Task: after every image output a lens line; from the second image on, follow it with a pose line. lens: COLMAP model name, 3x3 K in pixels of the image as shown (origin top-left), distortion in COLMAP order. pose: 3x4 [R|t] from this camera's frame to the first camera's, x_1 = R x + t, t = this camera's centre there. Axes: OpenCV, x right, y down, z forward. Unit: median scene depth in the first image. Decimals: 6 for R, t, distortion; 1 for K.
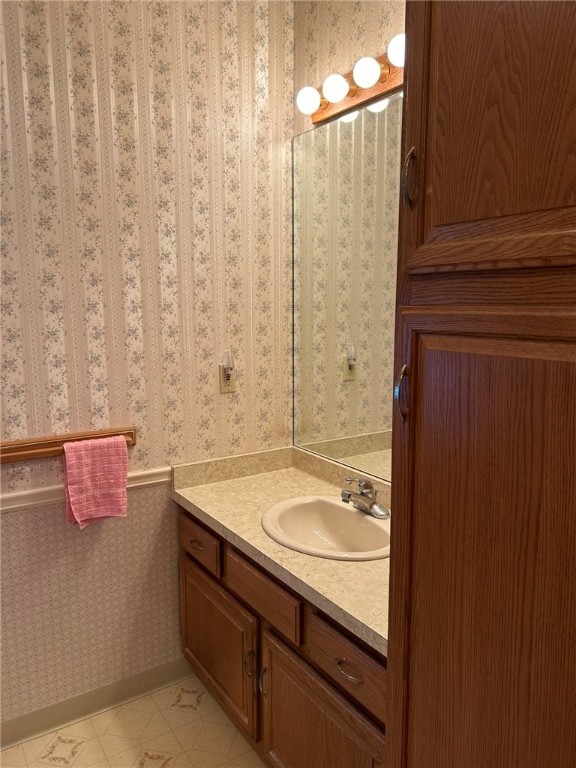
lens RADIAL K [[582.0, 0, 275.4], [0, 582.0, 388.4], [0, 0, 1]] dist [0.055513, -0.085050]
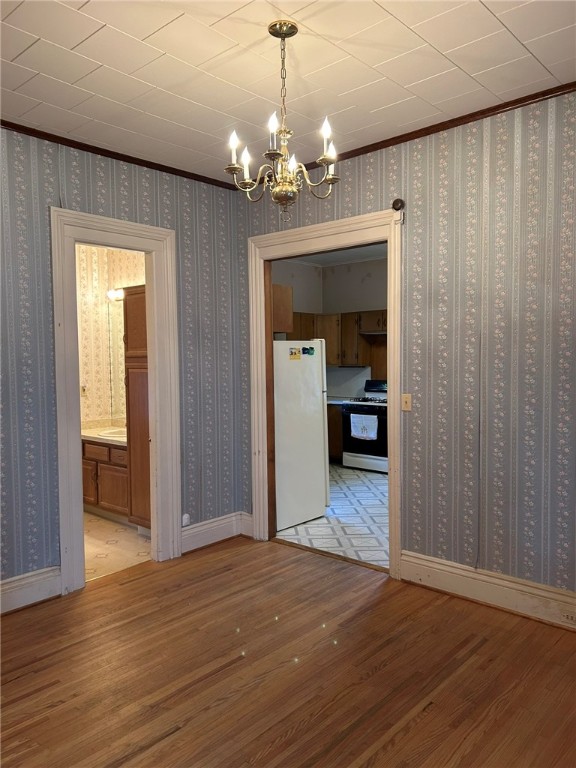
lens RADIAL K [[582.0, 0, 275.4], [0, 582.0, 388.4], [0, 0, 1]] dist [0.055513, -0.085050]
pose [[0.966950, -0.018880, 0.254265, 0.086037], [0.043300, 0.994928, -0.090791, 0.260698], [-0.251261, 0.098800, 0.962864, -1.840388]]
